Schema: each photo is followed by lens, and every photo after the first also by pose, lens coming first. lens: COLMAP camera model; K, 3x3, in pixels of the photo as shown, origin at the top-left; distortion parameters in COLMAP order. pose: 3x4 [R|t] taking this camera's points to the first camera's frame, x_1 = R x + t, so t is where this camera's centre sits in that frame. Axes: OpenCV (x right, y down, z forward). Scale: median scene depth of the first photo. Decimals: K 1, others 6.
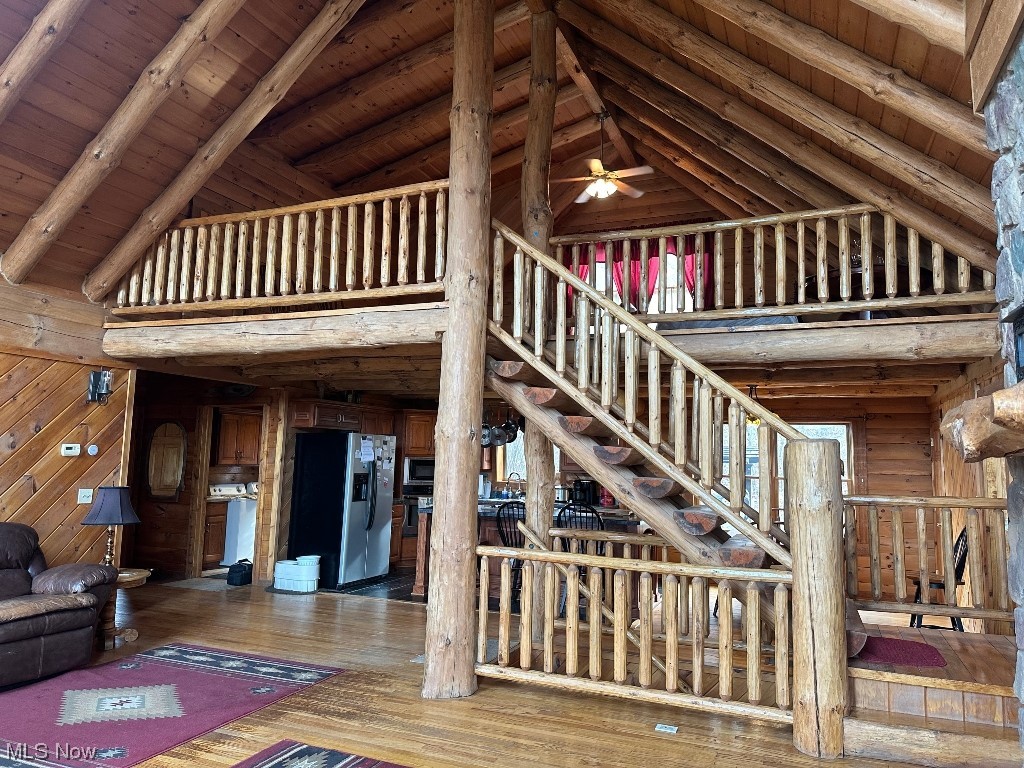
lens RADIAL K [[713.7, 0, 513.6], [0, 713.7, 386.8], [0, 0, 1]] dist [0.078205, -0.093623]
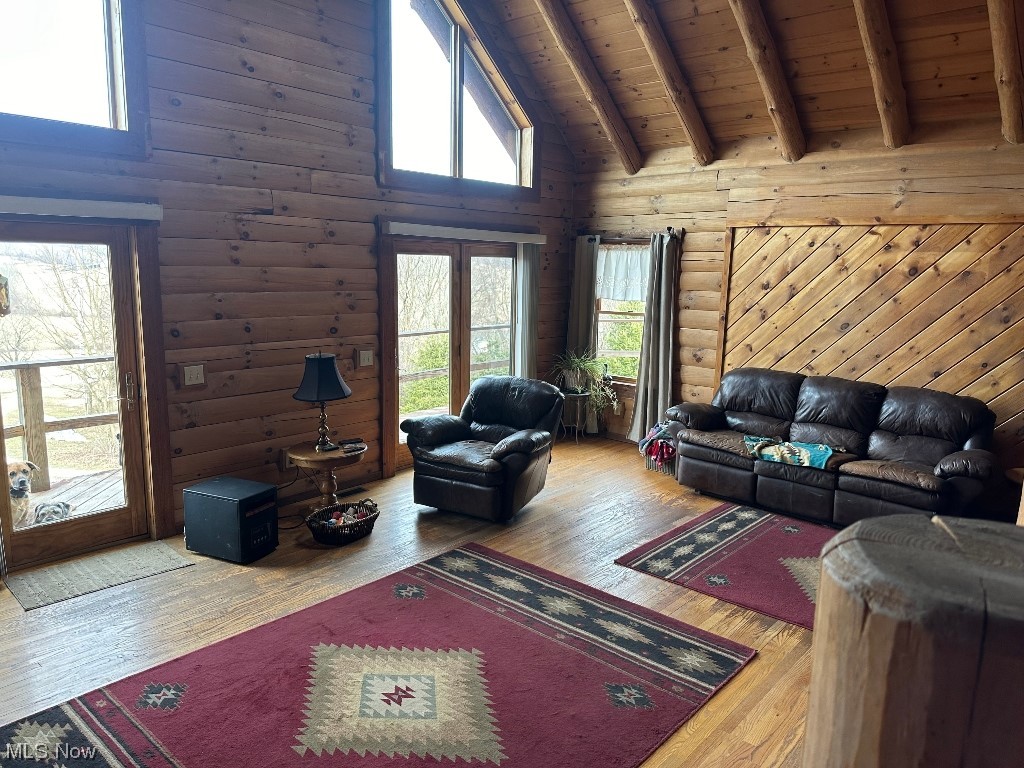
lens RADIAL K [[726.6, 0, 539.4], [0, 726.6, 368.4], [0, 0, 1]] dist [0.241010, -0.427468]
pose [[-0.291999, 0.114559, -0.949533, 0.540335], [0.067094, 0.992808, 0.099147, 0.006189], [0.954062, -0.034757, -0.297586, 0.860067]]
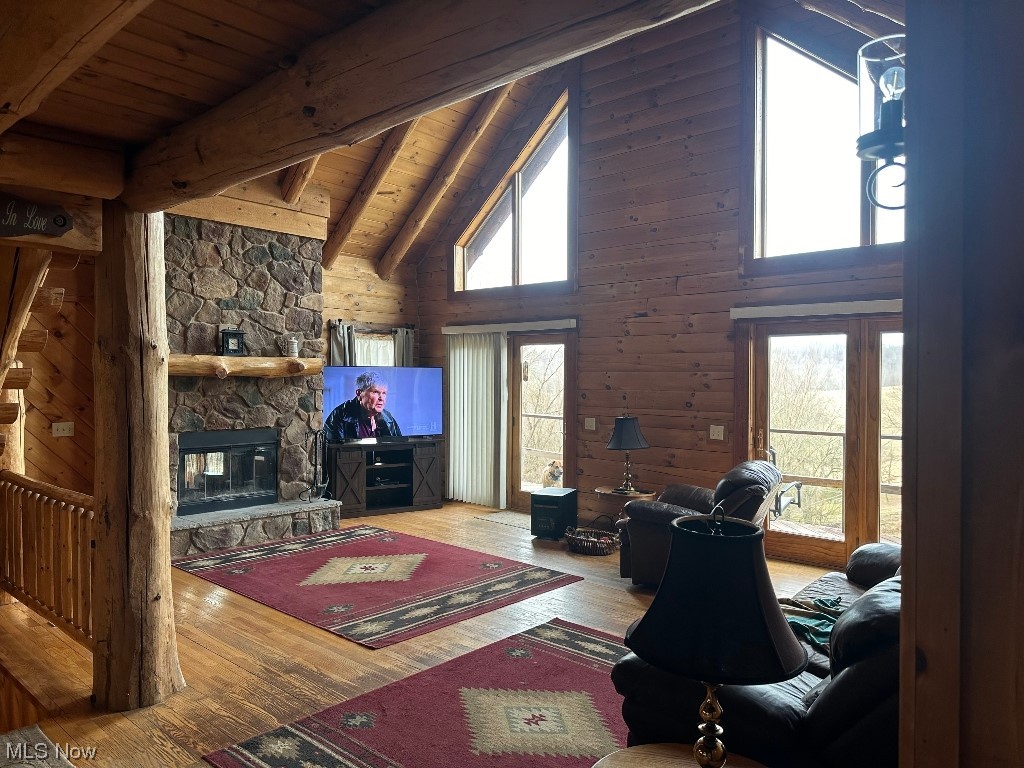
lens RADIAL K [[713.7, 0, 513.6], [0, 713.7, 386.8], [0, 0, 1]] dist [0.078205, -0.093623]
pose [[-0.943823, -0.030978, 0.328996, -0.708094], [-0.060351, 0.995011, -0.079445, 0.145262], [-0.324893, -0.094837, -0.940984, 1.643859]]
